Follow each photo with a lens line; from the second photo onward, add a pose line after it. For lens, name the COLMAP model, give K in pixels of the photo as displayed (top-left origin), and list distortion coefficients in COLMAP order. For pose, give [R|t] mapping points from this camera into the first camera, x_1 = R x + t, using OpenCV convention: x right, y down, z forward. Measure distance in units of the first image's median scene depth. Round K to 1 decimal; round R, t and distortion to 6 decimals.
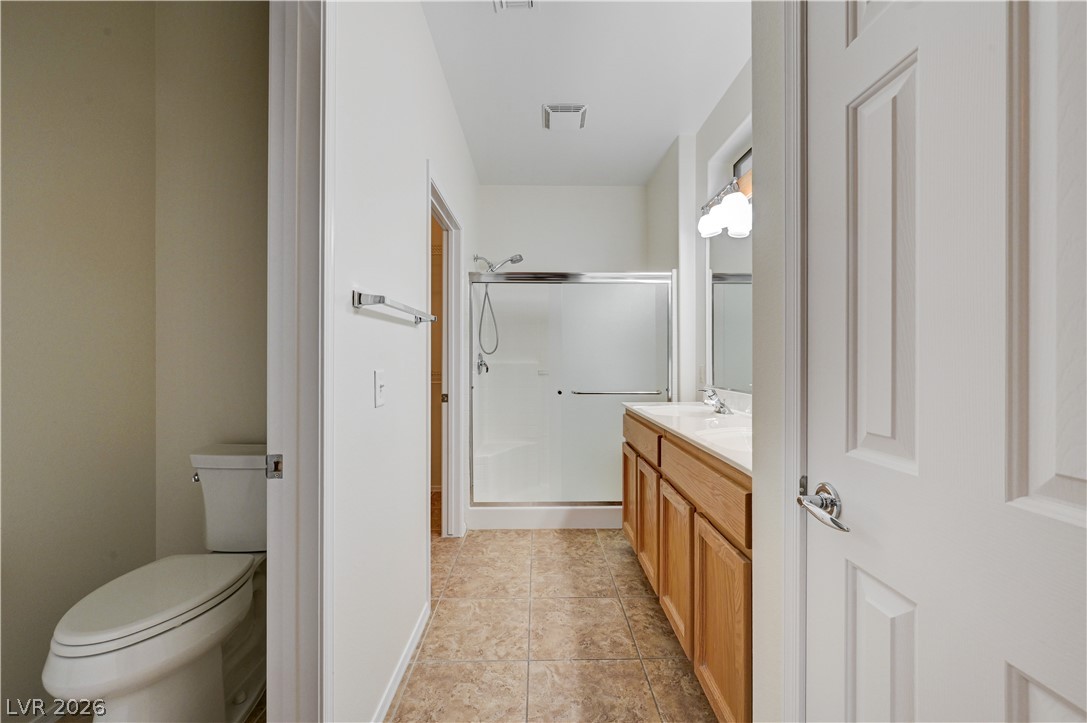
lens RADIAL K [[425.0, 0, 540.2], [0, 425.0, 352.7], [0, 0, 1]] dist [0.000007, 0.000076]
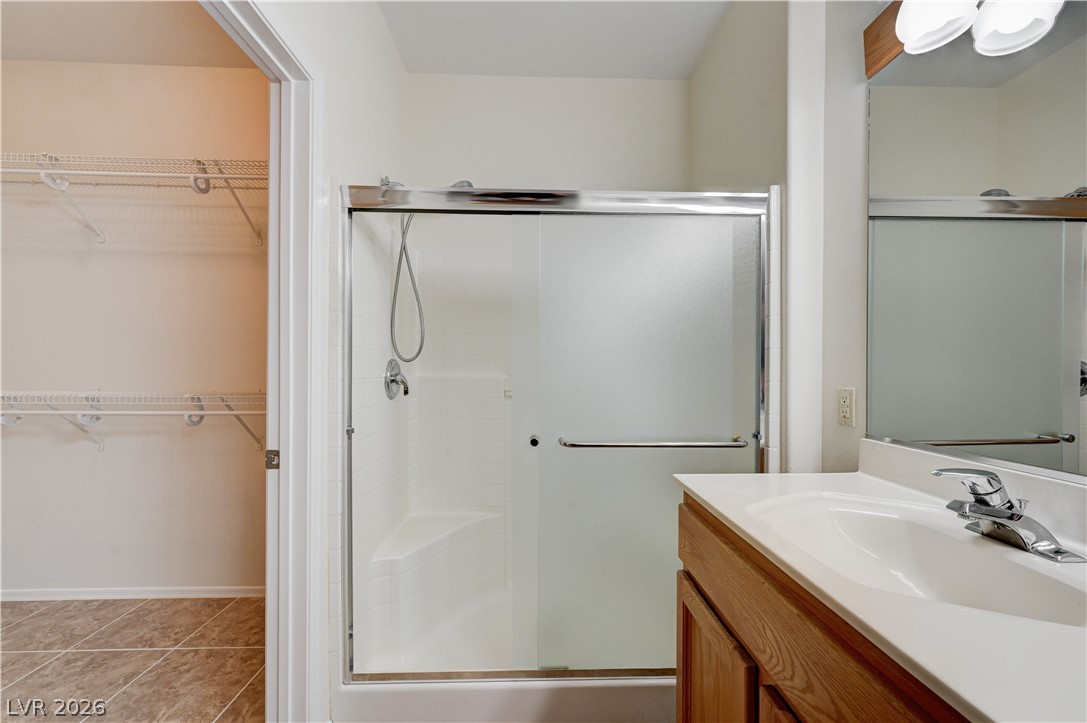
lens RADIAL K [[426.9, 0, 546.6], [0, 426.9, 369.0], [0, 0, 1]] dist [-0.001271, 0.000378]
pose [[0.999773, 0.002518, 0.021155, 0.050754], [-0.002904, 0.999830, 0.018235, 0.003000], [-0.021106, -0.018292, 0.999610, 0.529765]]
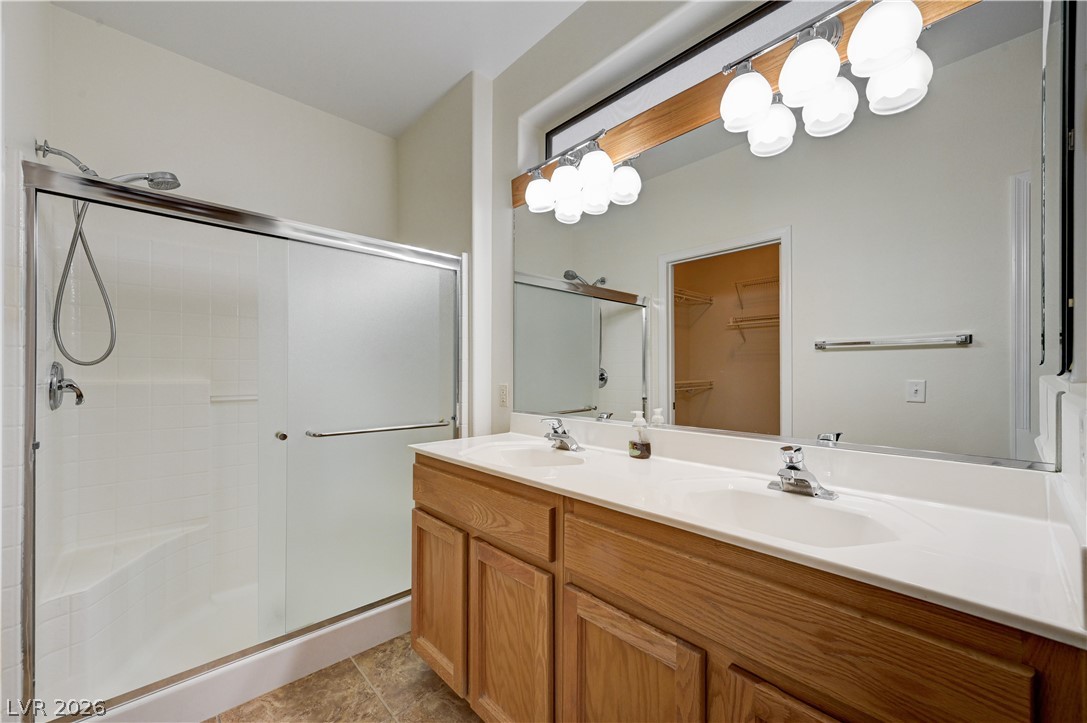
lens RADIAL K [[426.9, 0, 546.6], [0, 426.9, 369.0], [0, 0, 1]] dist [-0.001271, 0.000378]
pose [[0.732437, 0.008162, 0.680786, -0.080680], [-0.012613, 0.999919, 0.001581, 0.001238], [-0.680718, -0.009744, 0.732481, 0.369937]]
